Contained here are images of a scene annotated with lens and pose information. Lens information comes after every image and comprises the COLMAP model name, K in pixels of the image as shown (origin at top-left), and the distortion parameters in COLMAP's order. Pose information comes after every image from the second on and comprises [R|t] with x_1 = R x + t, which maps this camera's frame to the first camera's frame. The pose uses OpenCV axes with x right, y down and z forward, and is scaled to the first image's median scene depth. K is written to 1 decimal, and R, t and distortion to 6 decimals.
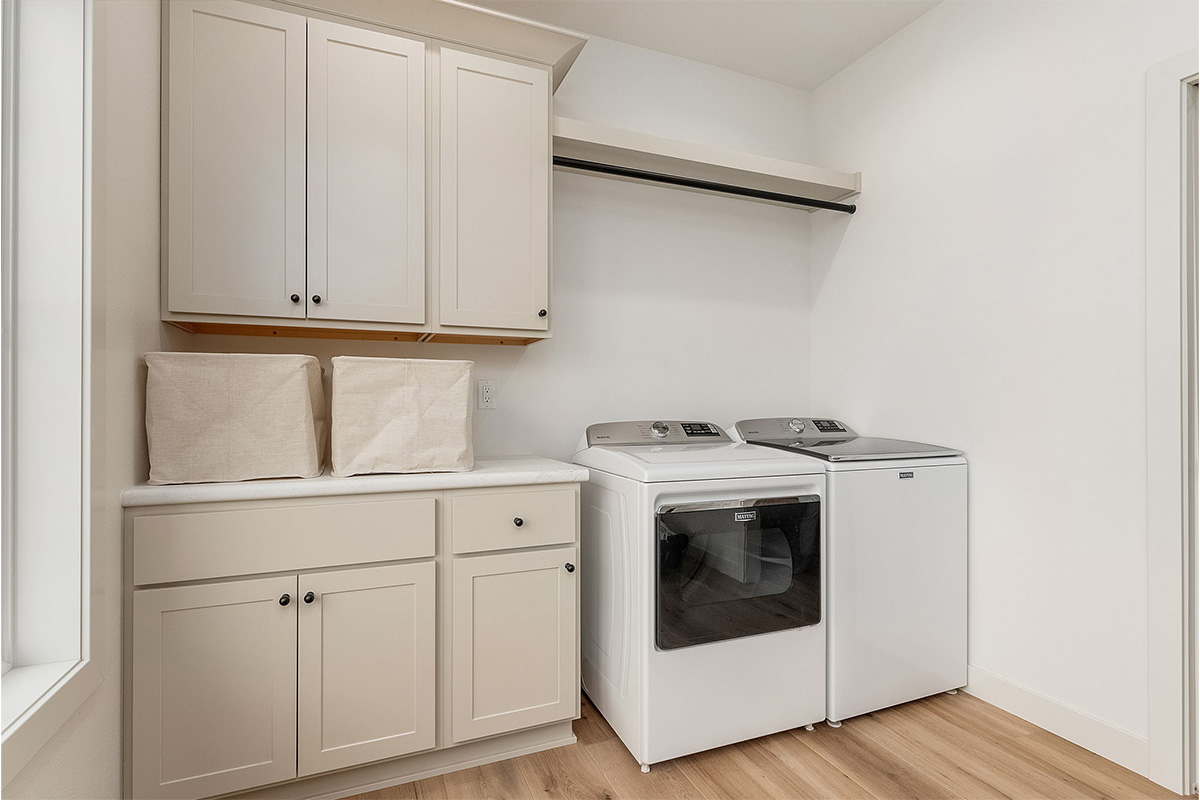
lens RADIAL K [[580.6, 0, 600.0], [0, 580.6, 400.0], [0, 0, 1]] dist [-0.008118, 0.000034]
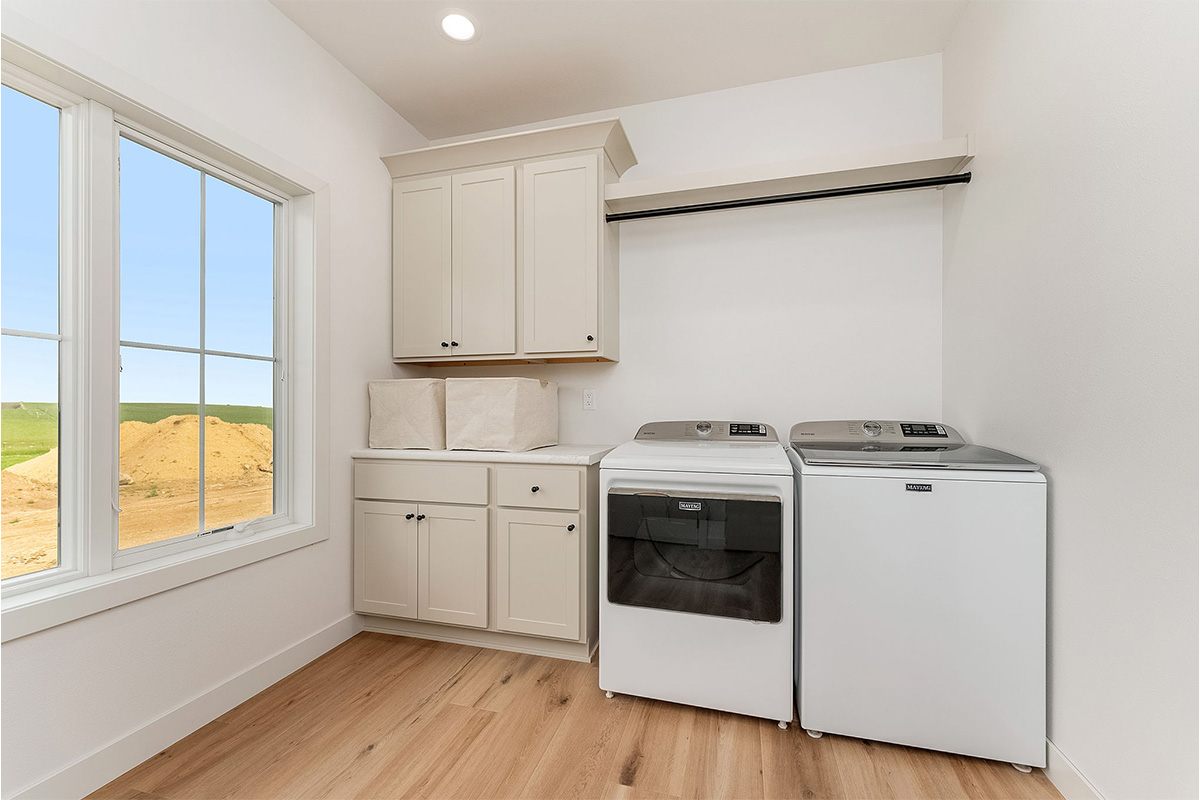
lens RADIAL K [[499.3, 0, 596.7], [0, 499.3, 400.8], [0, 0, 1]] dist [-0.002593, 0.000032]
pose [[0.783290, -0.006491, -0.621622, 0.727133], [0.008076, 0.999967, -0.000265, -0.005890], [0.621604, -0.004813, 0.783317, 0.128794]]
